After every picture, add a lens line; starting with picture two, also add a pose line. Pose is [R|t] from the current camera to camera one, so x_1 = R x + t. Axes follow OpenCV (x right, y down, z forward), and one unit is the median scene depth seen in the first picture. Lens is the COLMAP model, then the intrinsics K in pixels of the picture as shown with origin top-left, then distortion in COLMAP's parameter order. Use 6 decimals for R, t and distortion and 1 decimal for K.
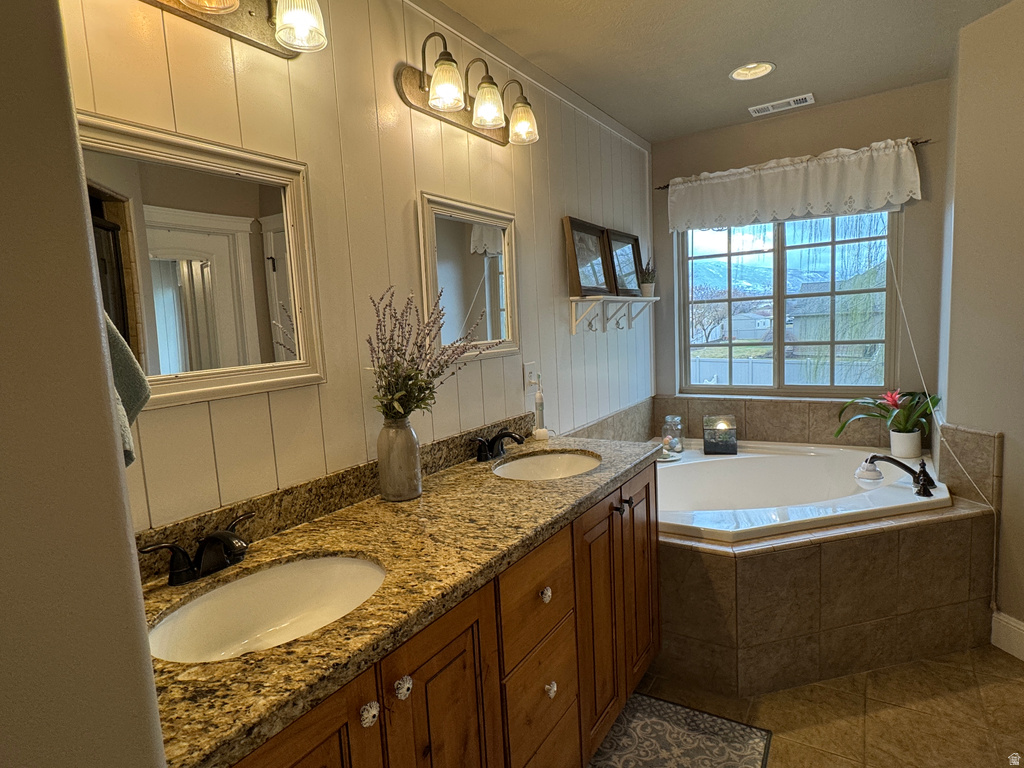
lens RADIAL K [[559.5, 0, 512.0], [0, 559.5, 384.0], [0, 0, 1]] dist [-0.001074, 0.000875]
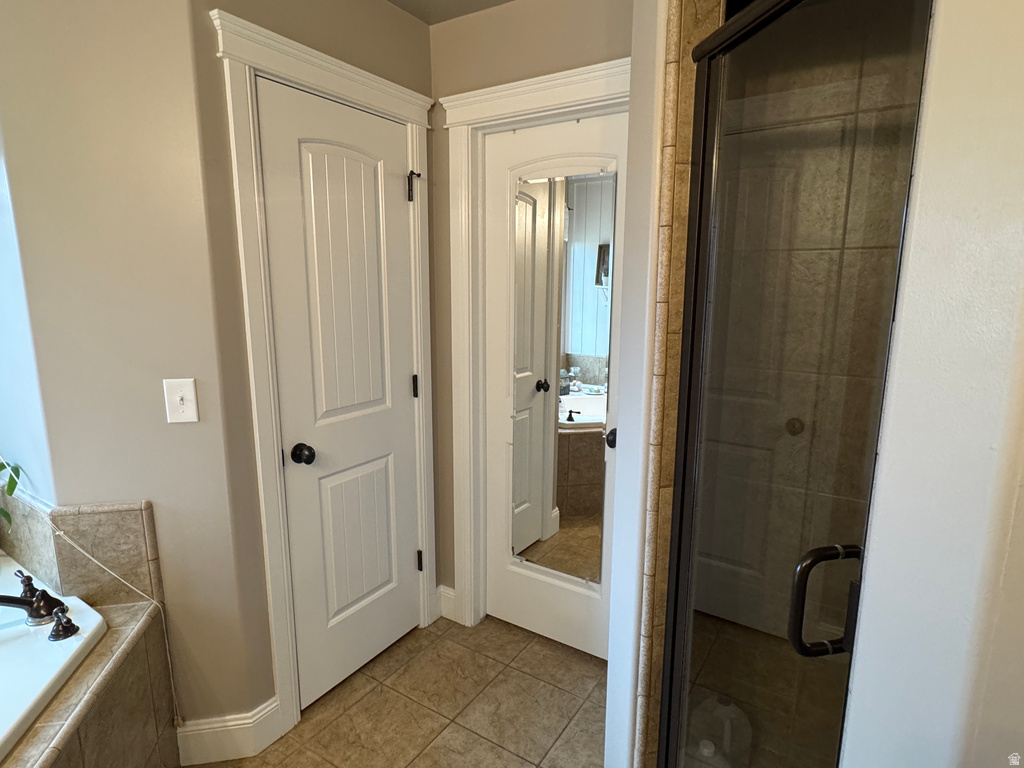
lens RADIAL K [[559.5, 0, 512.0], [0, 559.5, 384.0], [0, 0, 1]] dist [-0.001074, 0.000875]
pose [[-0.005710, -0.126464, 0.991955, 0.156437], [0.105882, 0.986318, 0.126355, -0.105433], [-0.994362, 0.105752, 0.007758, 0.487374]]
